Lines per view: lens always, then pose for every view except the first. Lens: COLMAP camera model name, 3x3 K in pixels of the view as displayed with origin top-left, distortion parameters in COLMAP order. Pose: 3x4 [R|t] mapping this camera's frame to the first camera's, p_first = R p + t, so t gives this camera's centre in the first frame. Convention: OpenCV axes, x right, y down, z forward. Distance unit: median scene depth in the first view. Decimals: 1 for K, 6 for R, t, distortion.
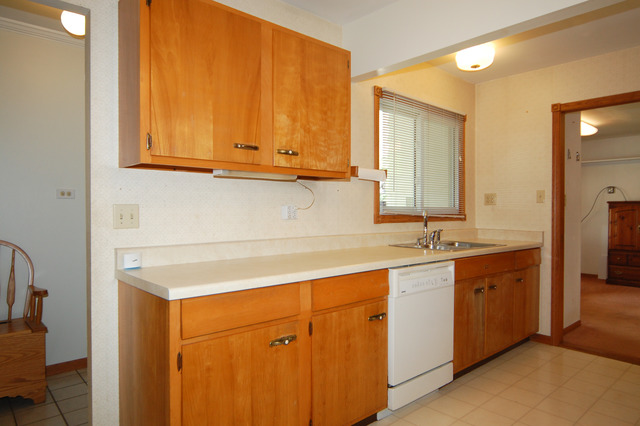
lens RADIAL K [[409.3, 0, 320.0], [0, 409.3, 213.0], [0, 0, 1]] dist [0.001435, -0.000043]
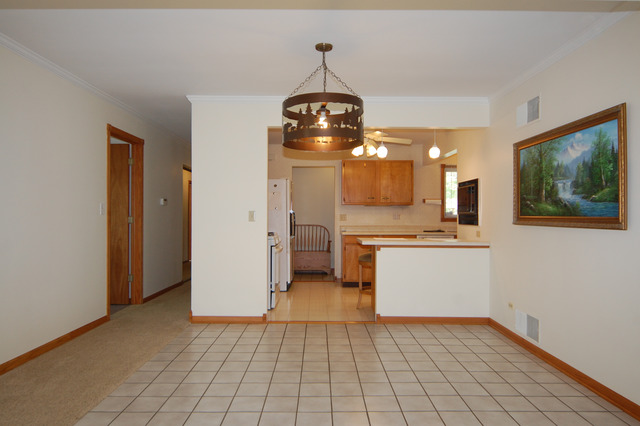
lens RADIAL K [[409.3, 0, 320.0], [0, 409.3, 213.0], [0, 0, 1]] dist [0.001435, -0.000043]
pose [[0.744641, -0.004469, -0.667450, 1.632361], [-0.008667, 0.999829, -0.016364, 0.026135], [0.667409, 0.017970, 0.744475, -1.687489]]
